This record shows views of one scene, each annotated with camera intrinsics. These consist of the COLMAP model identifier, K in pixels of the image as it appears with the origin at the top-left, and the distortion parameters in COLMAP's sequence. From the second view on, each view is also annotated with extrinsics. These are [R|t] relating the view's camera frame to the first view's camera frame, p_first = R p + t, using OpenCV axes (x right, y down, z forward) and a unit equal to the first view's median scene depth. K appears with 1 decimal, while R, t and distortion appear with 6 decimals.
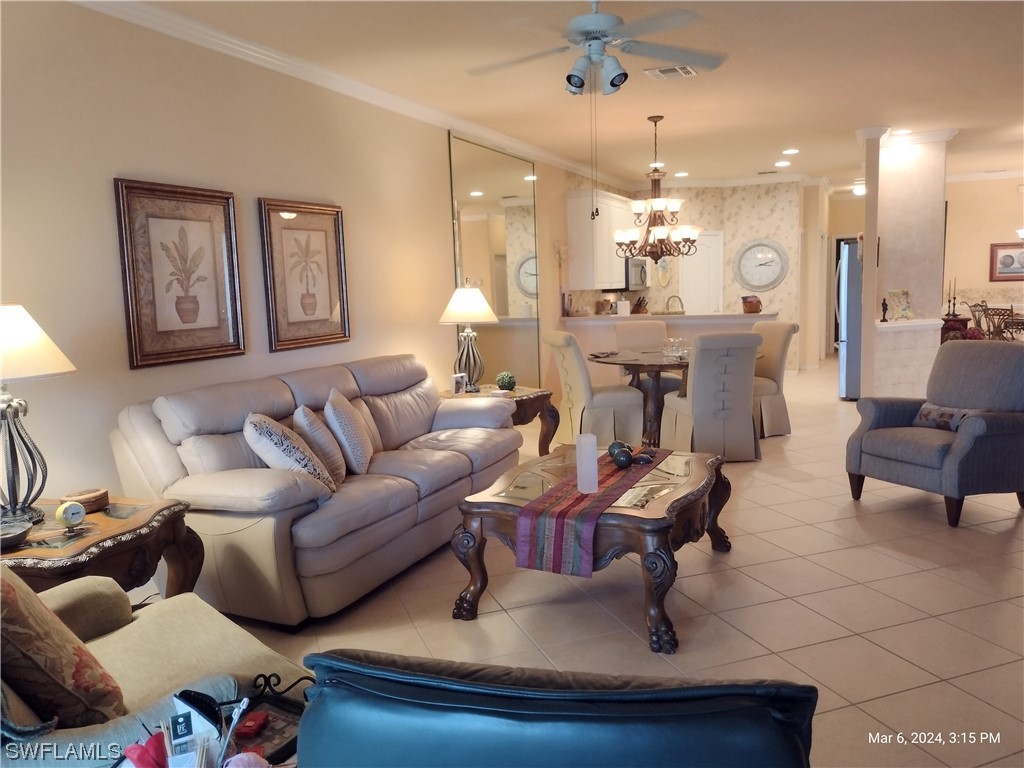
lens RADIAL K [[787.3, 0, 489.6], [0, 787.3, 377.9], [0, 0, 1]] dist [0.064984, -0.113792]
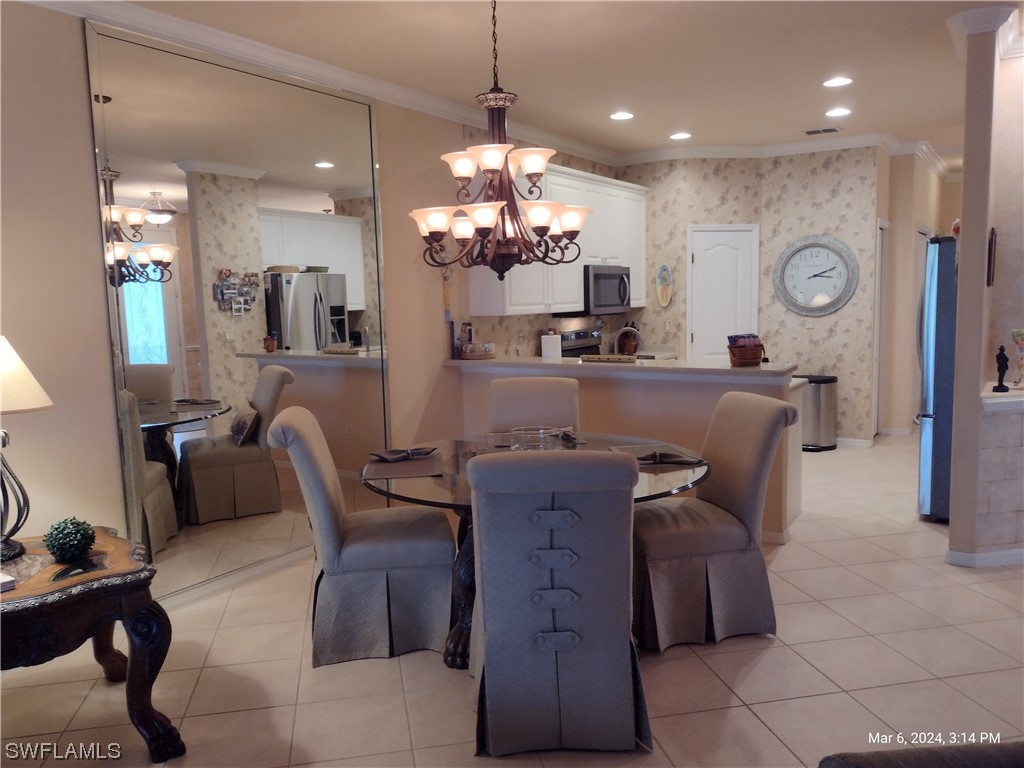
lens RADIAL K [[787.3, 0, 489.6], [0, 787.3, 377.9], [0, 0, 1]] dist [0.064984, -0.113792]
pose [[0.989131, 0.024494, -0.144985, 0.175631], [-0.025233, 0.999676, -0.003258, -0.050396], [0.144858, 0.006881, 0.989428, 0.319043]]
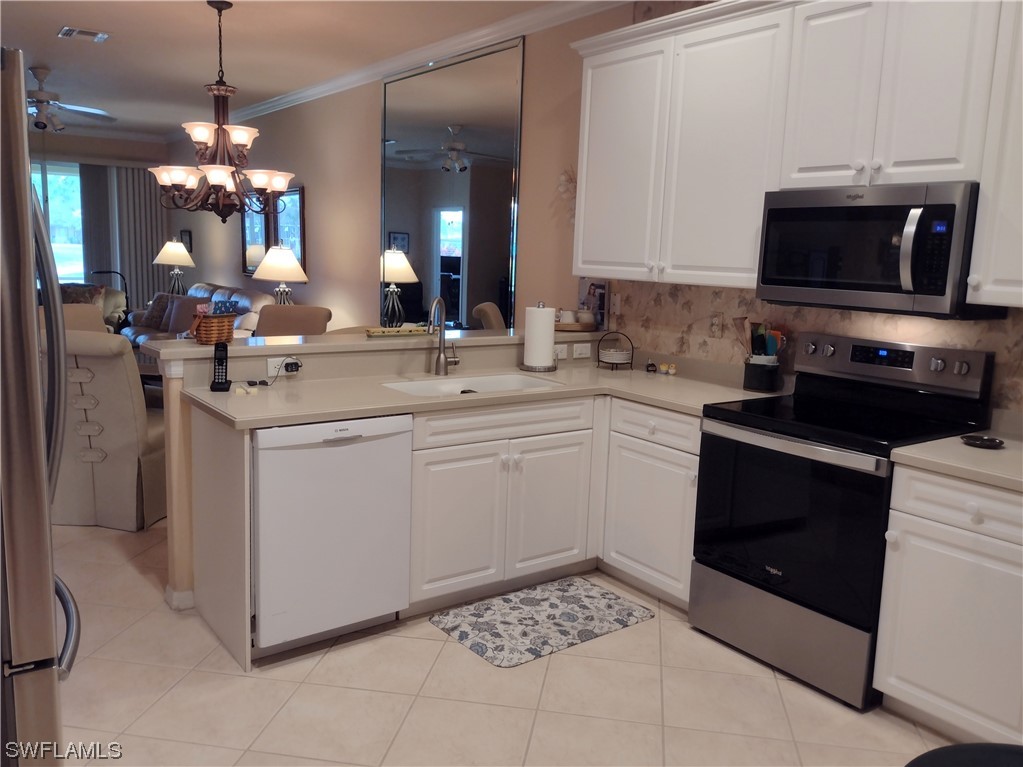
lens RADIAL K [[786.5, 0, 489.1], [0, 786.5, 377.4], [0, 0, 1]] dist [0.064984, -0.113792]
pose [[-0.469473, 0.160338, -0.868267, 0.452981], [-0.119280, 0.962842, 0.242298, -0.131011], [0.874853, 0.217319, -0.432902, 0.959080]]
